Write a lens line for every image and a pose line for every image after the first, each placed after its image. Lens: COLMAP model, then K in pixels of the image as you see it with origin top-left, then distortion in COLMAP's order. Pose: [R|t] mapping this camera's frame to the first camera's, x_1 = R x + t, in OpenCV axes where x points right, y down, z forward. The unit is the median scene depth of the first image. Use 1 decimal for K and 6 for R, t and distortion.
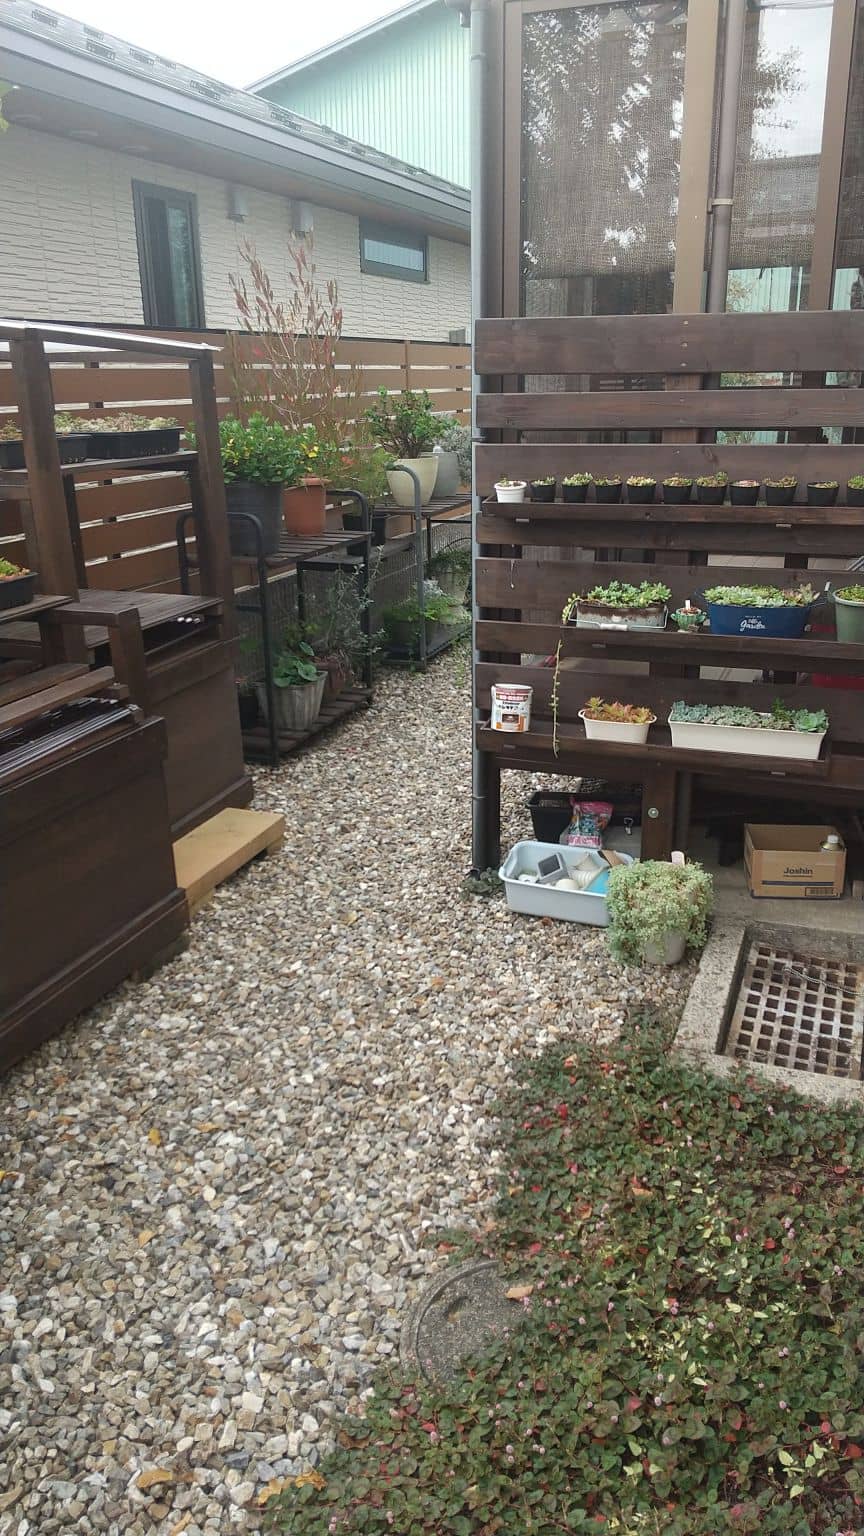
lens RADIAL K [[1118.2, 0, 469.0], [0, 1118.2, 747.9], [0, 0, 1]] dist [0.006542, -0.048241]
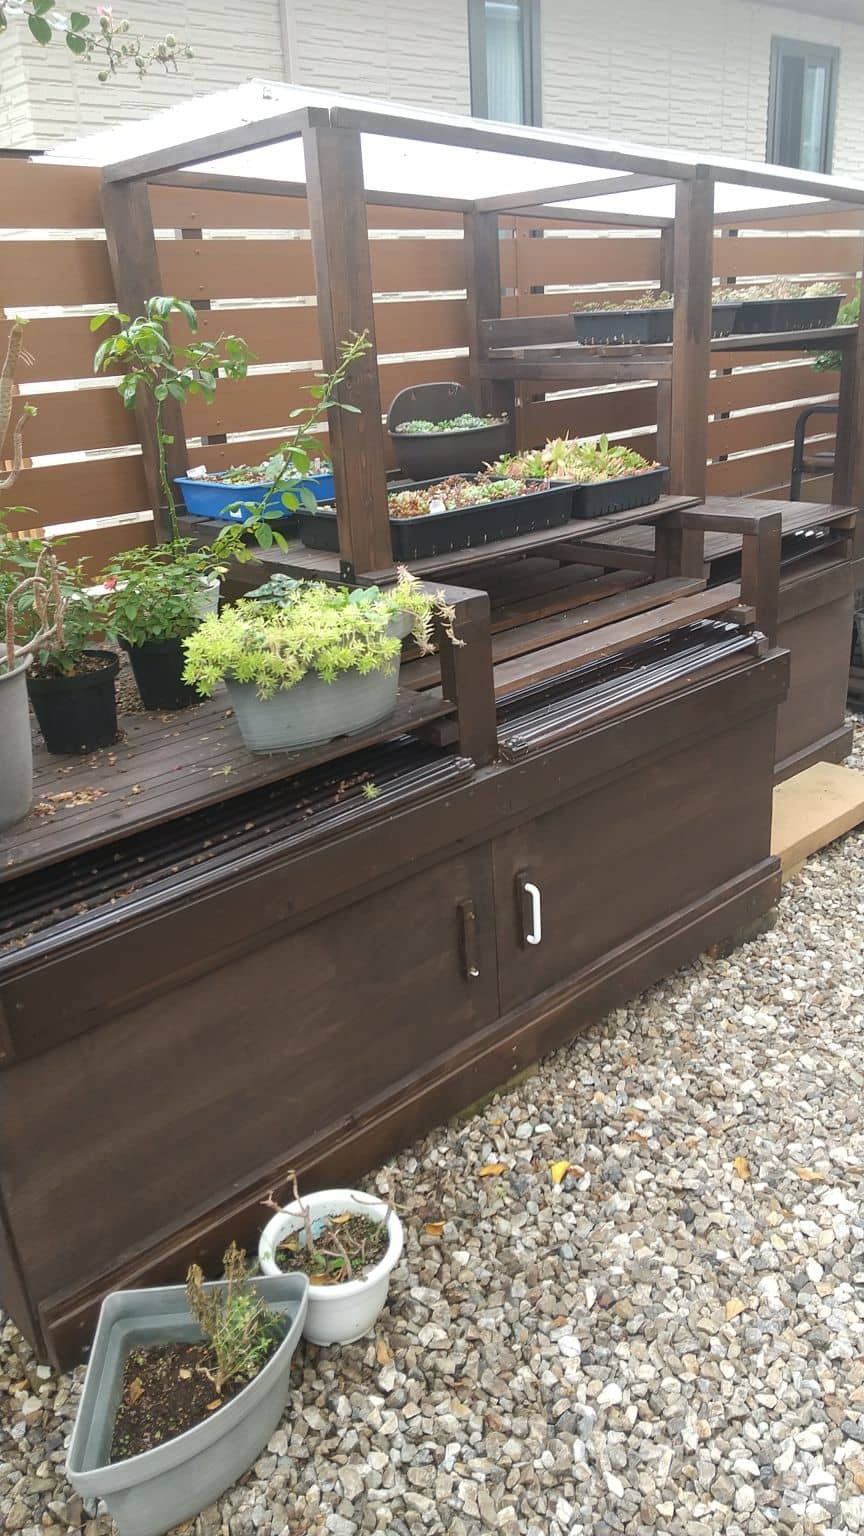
lens RADIAL K [[1118.2, 0, 438.5], [0, 1118.2, 762.1], [0, 0, 1]] dist [0.006542, -0.048241]
pose [[0.882693, 0.137344, -0.449432, -0.140660], [-0.104114, 0.989728, 0.097974, -0.000152], [0.458272, -0.039689, 0.887926, 0.176844]]
